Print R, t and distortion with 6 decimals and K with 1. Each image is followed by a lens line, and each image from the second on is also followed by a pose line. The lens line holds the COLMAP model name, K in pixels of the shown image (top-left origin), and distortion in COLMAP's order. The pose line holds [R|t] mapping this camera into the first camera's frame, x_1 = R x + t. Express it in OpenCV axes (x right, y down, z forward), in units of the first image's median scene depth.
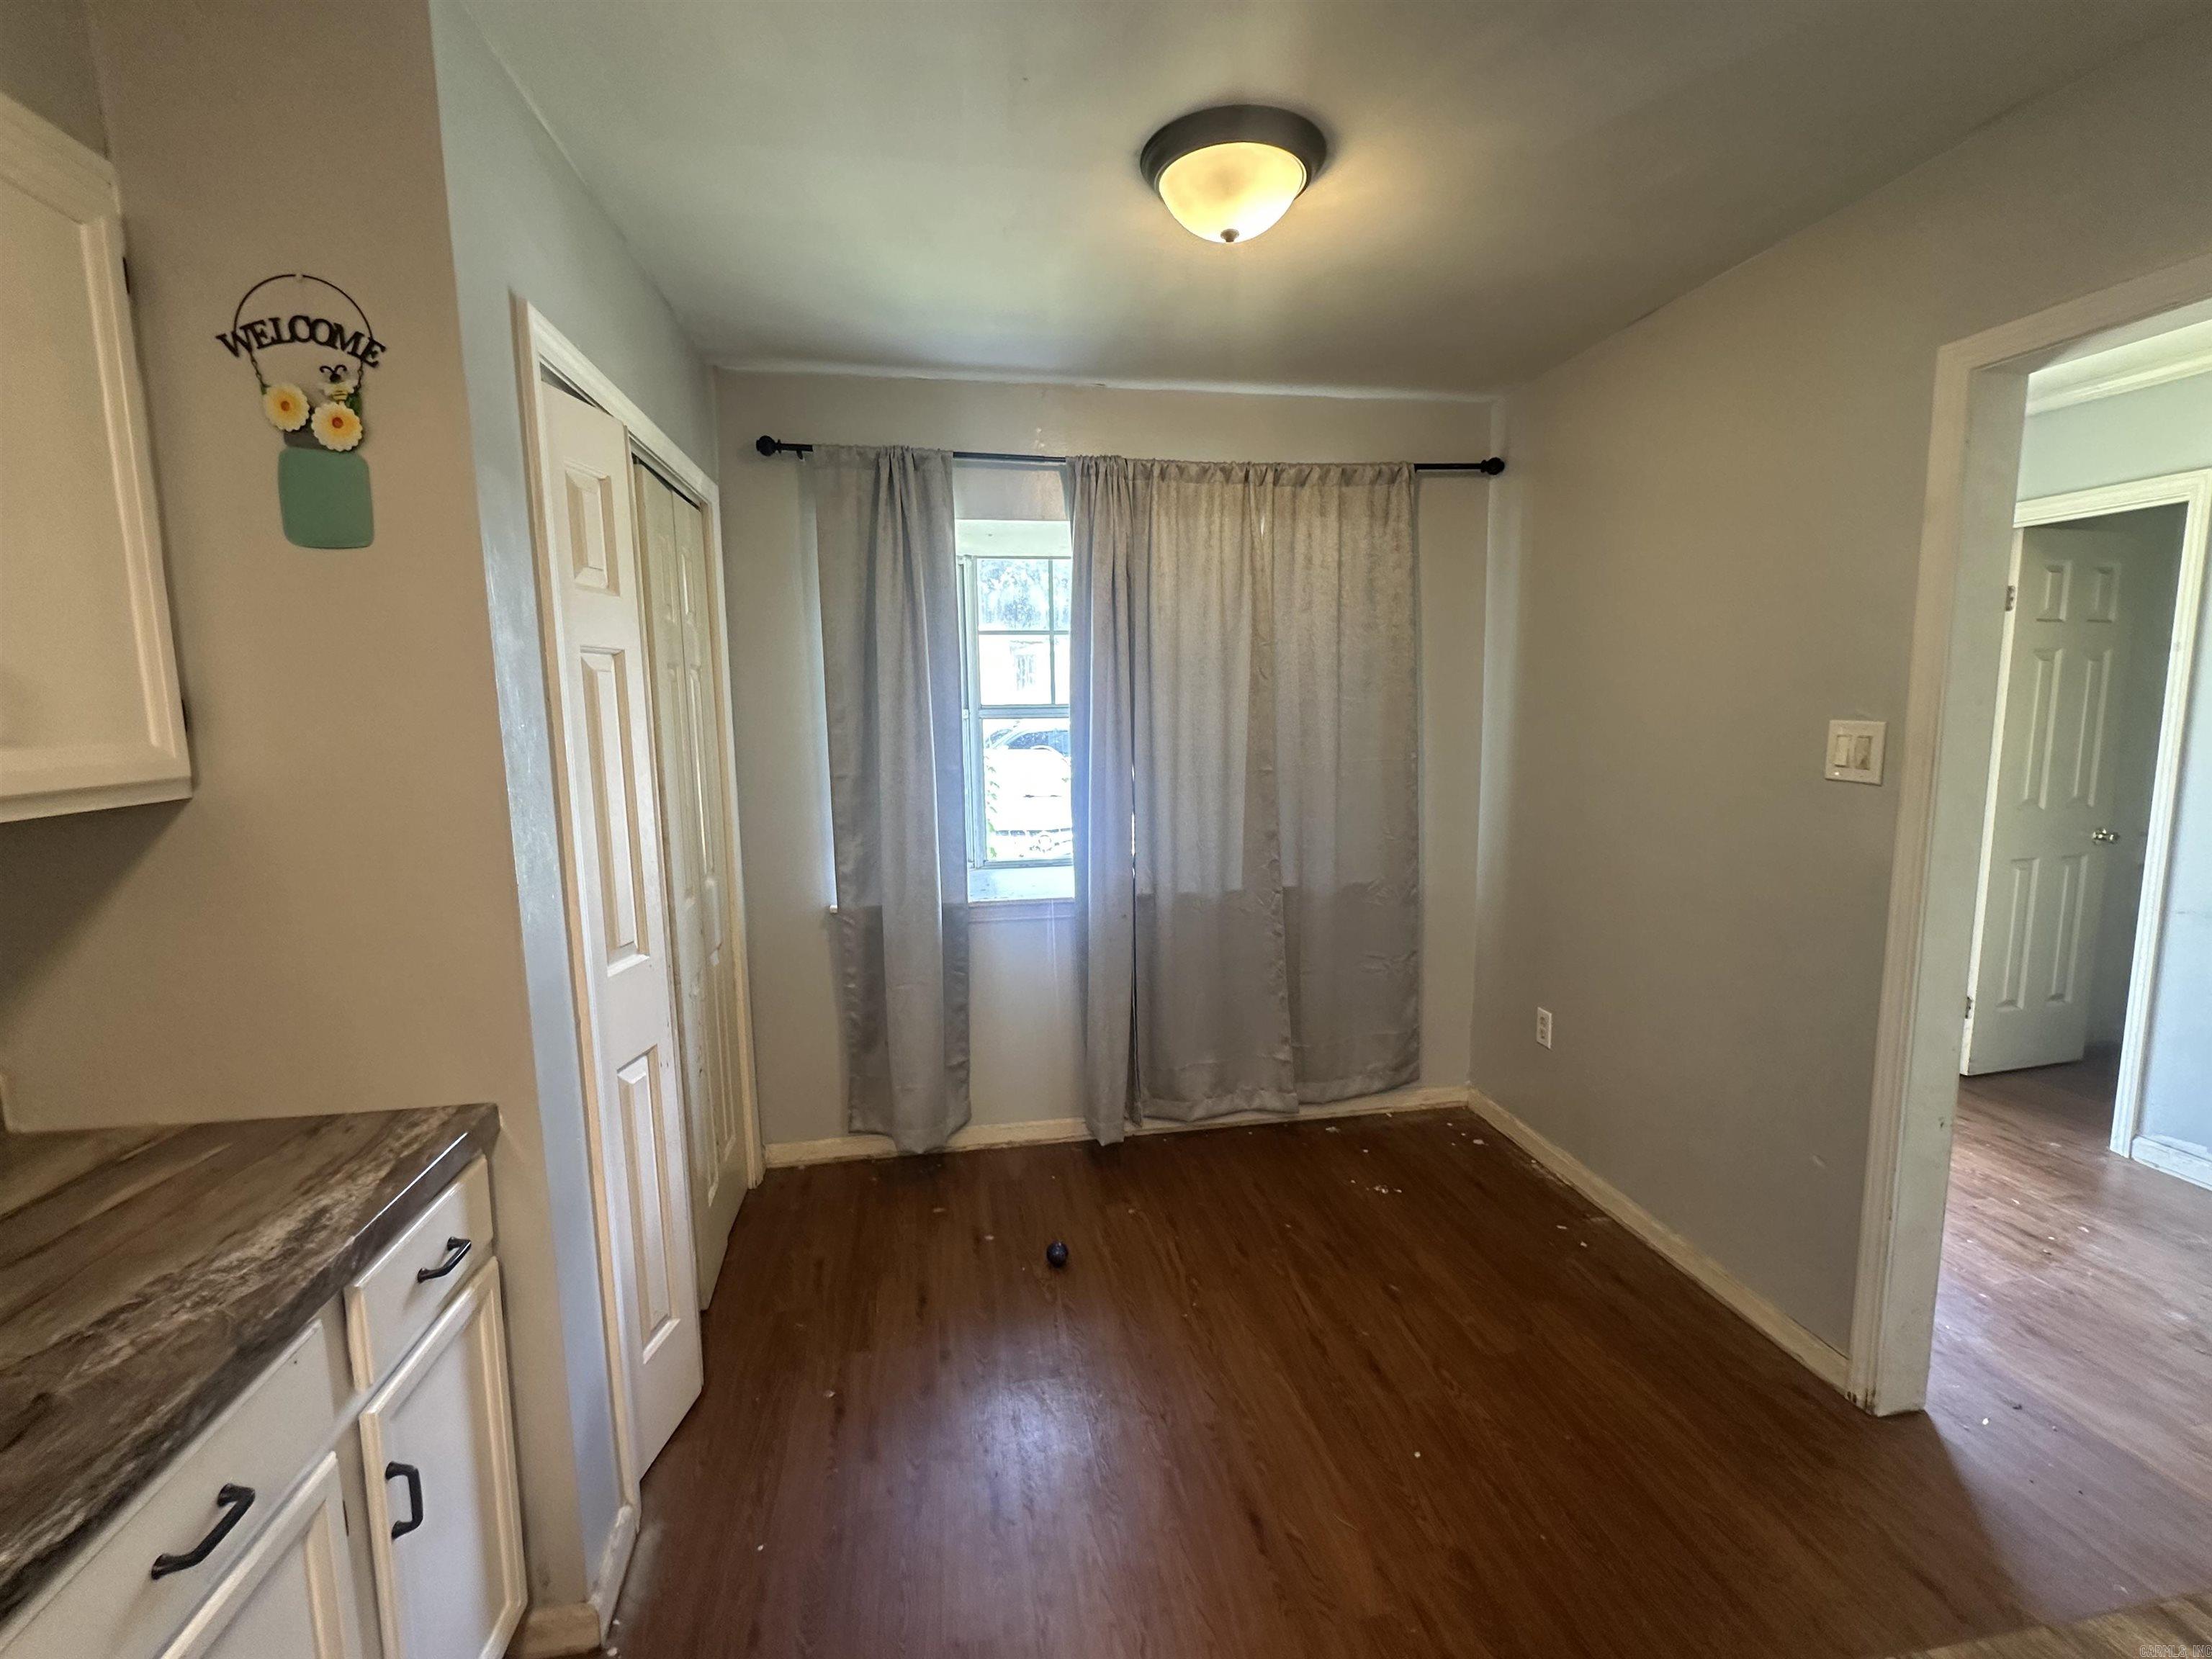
lens RADIAL K [[958.2, 0, 1117.2], [0, 958.2, 820.1], [0, 0, 1]] dist [-0.037918, -0.001304]
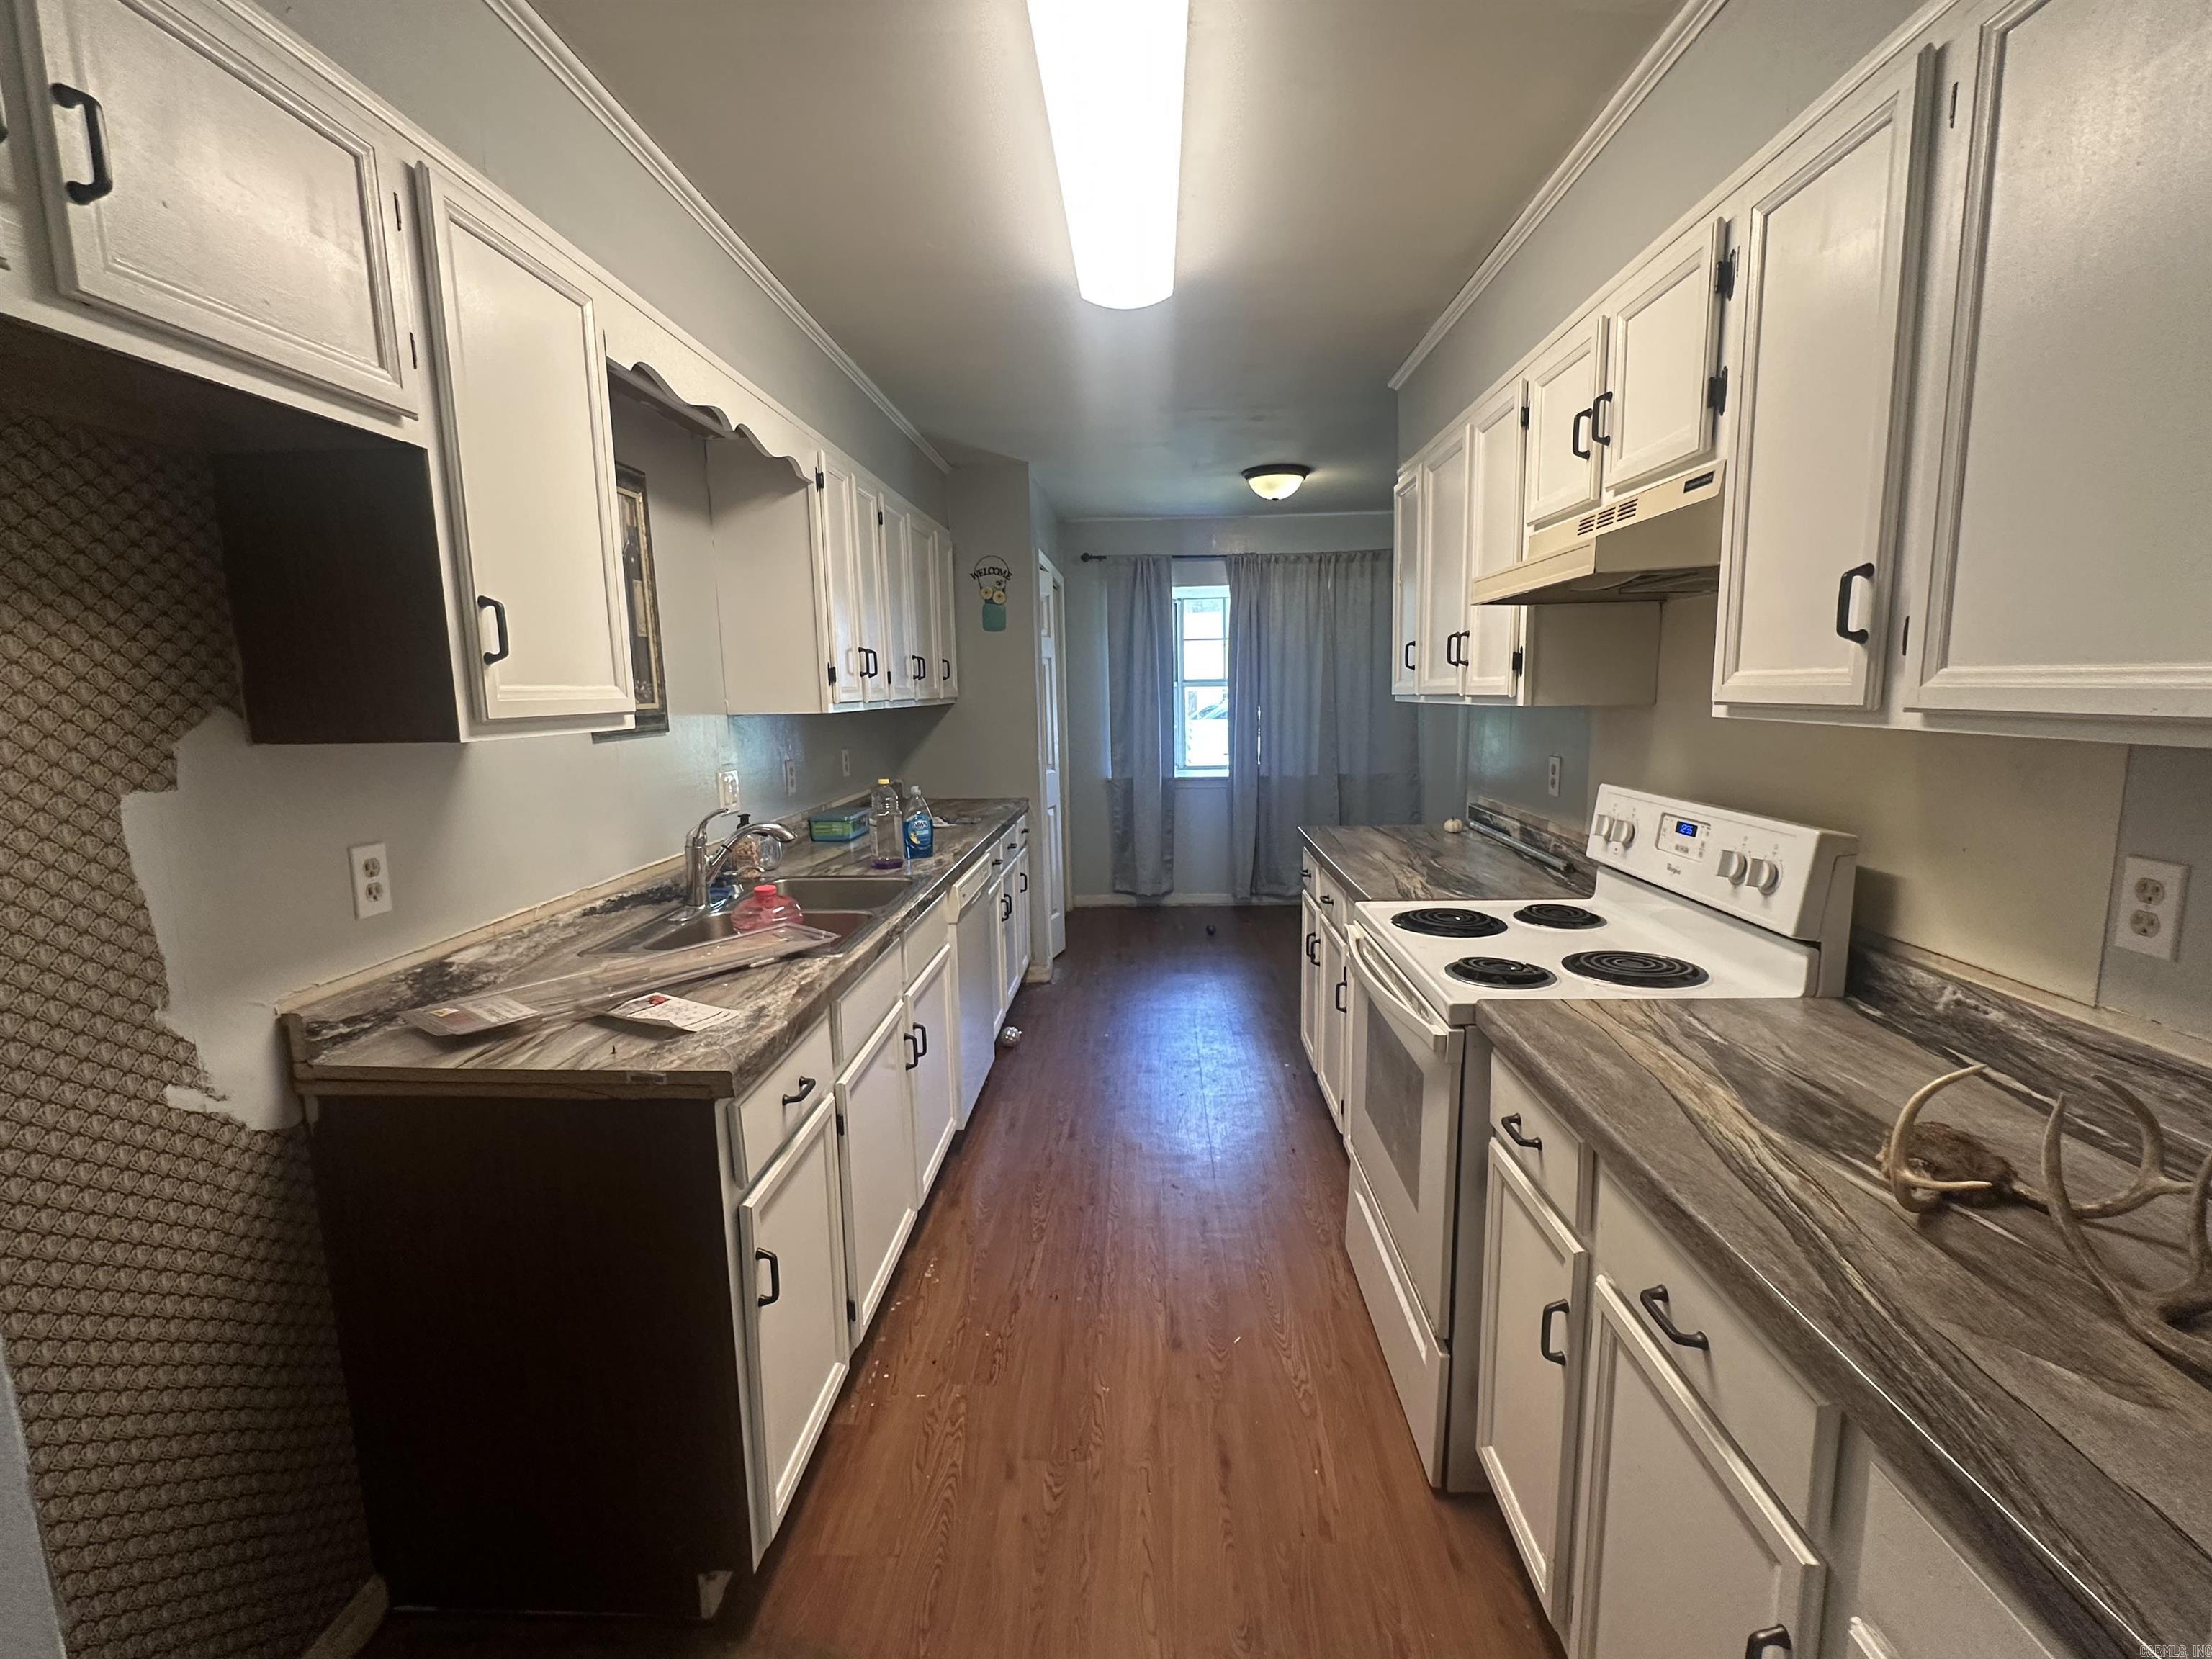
lens RADIAL K [[958.2, 0, 1116.8], [0, 958.2, 834.1], [0, 0, 1]] dist [-0.037918, -0.001304]
pose [[0.974762, 0.027290, -0.221572, 0.173158], [-0.020000, 0.999184, 0.035080, 0.136339], [0.222348, -0.029763, 0.974513, -0.985085]]
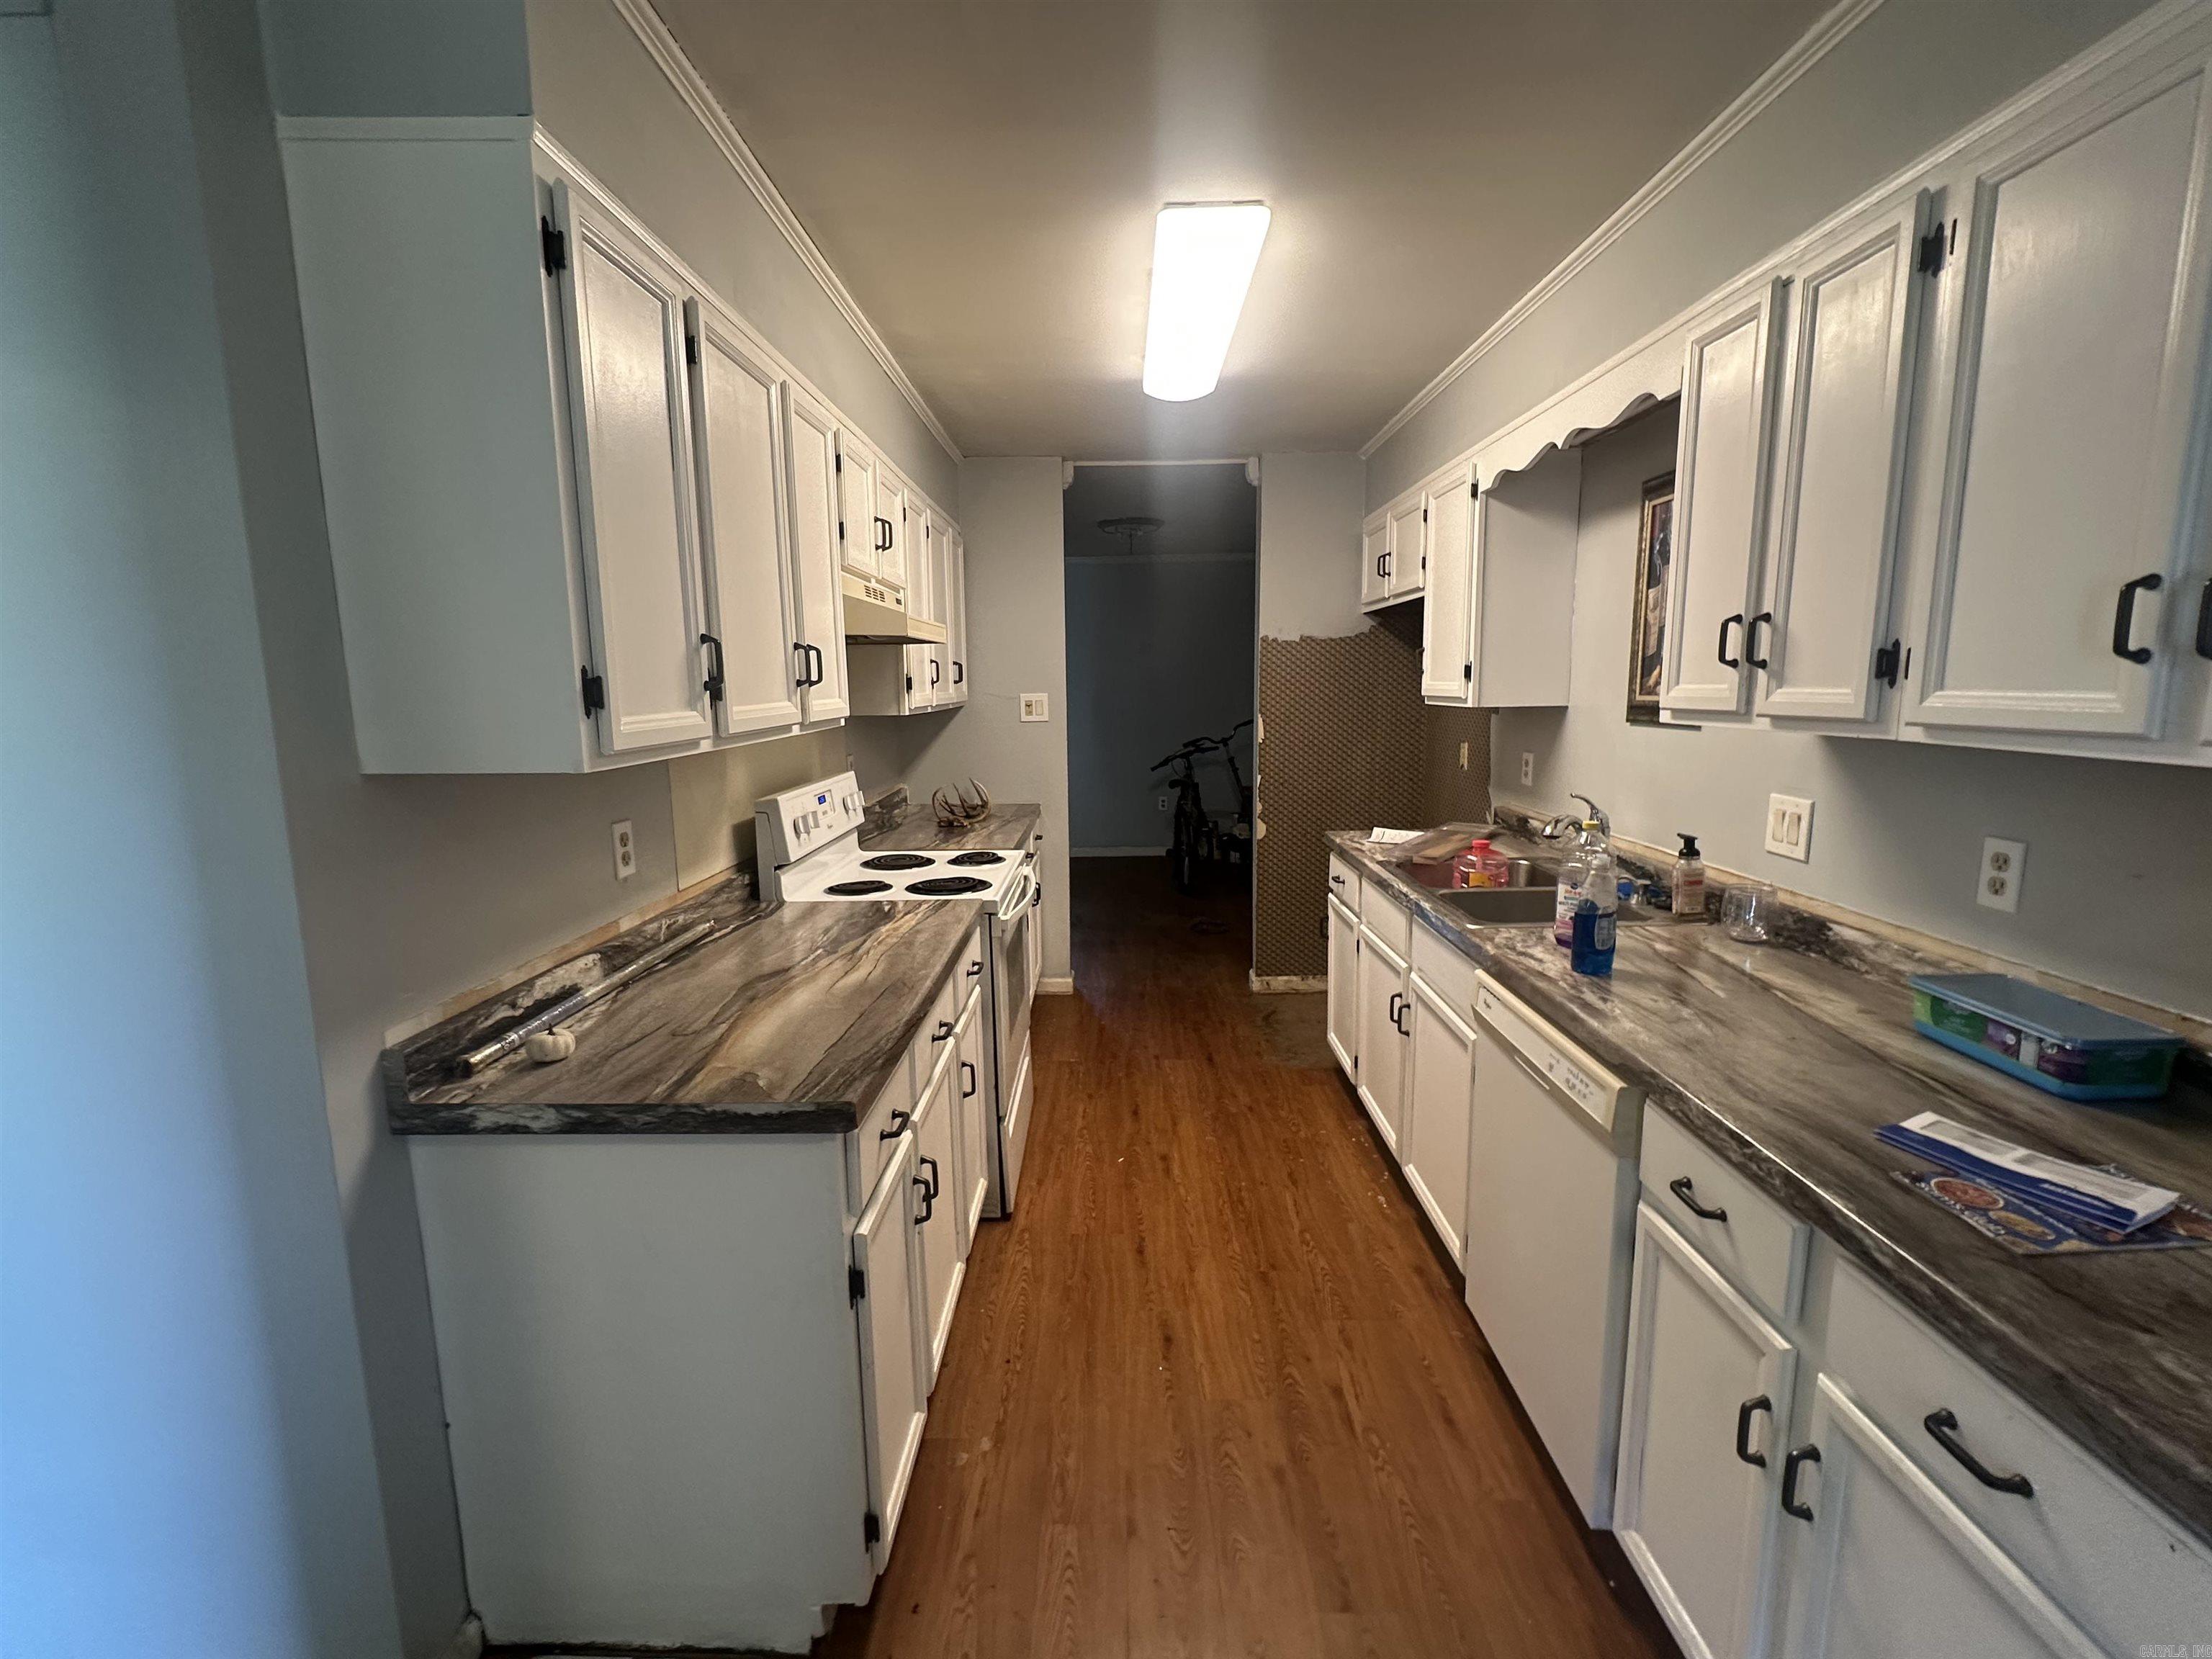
lens RADIAL K [[958.2, 0, 1109.5], [0, 958.2, 832.2], [0, 0, 1]] dist [-0.037918, -0.001304]
pose [[-0.979656, -0.011281, 0.200367, -1.003017], [0.045785, 0.959525, 0.277878, -0.712027], [-0.195392, 0.281398, -0.939488, 6.137931]]
